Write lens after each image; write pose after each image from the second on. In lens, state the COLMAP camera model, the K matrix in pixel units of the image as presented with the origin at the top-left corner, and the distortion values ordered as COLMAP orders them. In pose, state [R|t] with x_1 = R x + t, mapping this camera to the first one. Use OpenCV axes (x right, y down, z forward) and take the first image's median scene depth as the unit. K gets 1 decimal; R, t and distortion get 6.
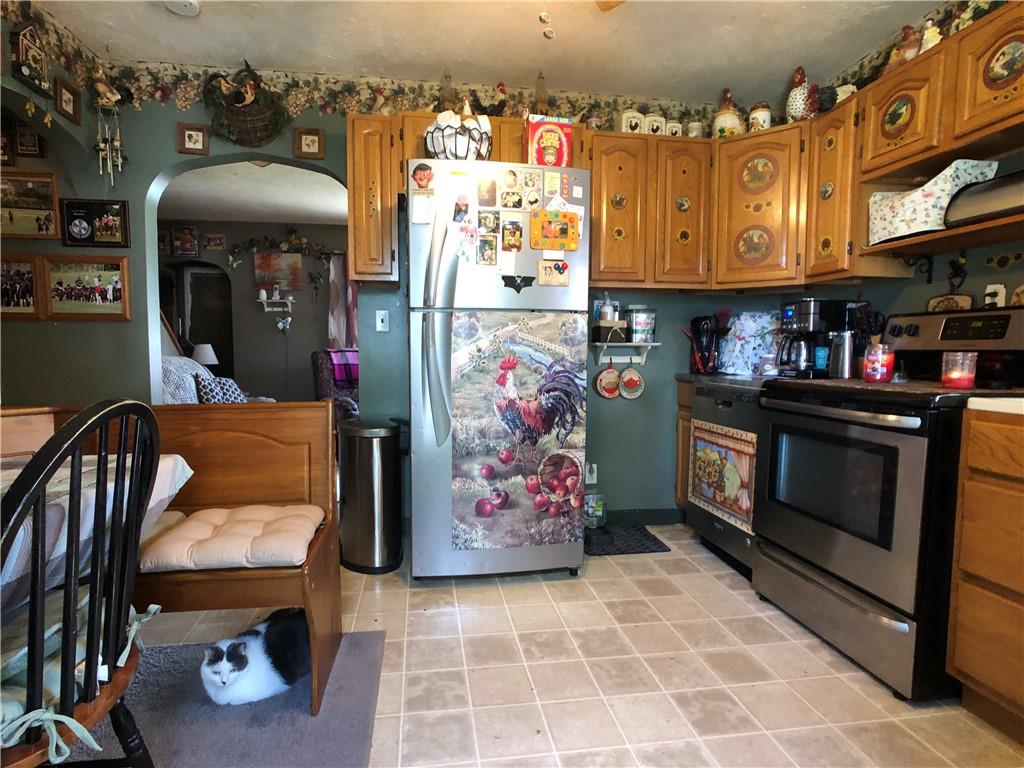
lens RADIAL K [[531.6, 0, 512.0], [0, 531.6, 384.0], [0, 0, 1]] dist [-0.017962, 0.000142]
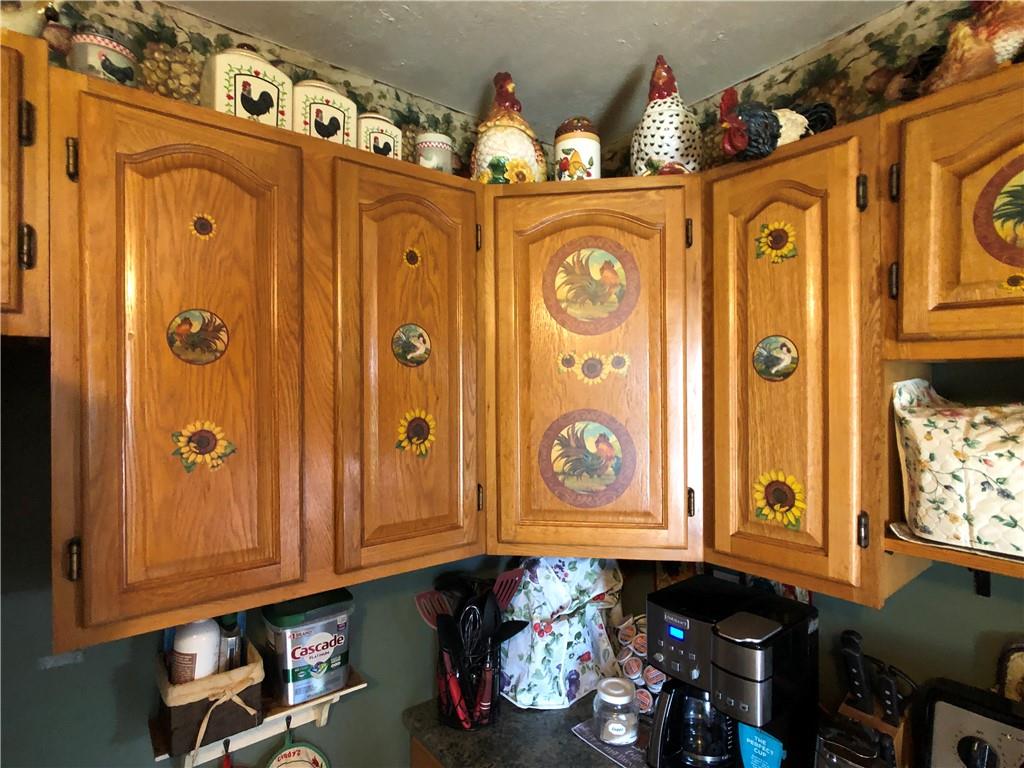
lens RADIAL K [[531.6, 0, 512.0], [0, 531.6, 384.0], [0, 0, 1]] dist [-0.017962, 0.000142]
pose [[0.869082, -0.009984, 0.494567, 0.205995], [0.045751, 0.997133, -0.060267, -0.291918], [-0.492548, 0.075004, 0.867048, 0.663079]]
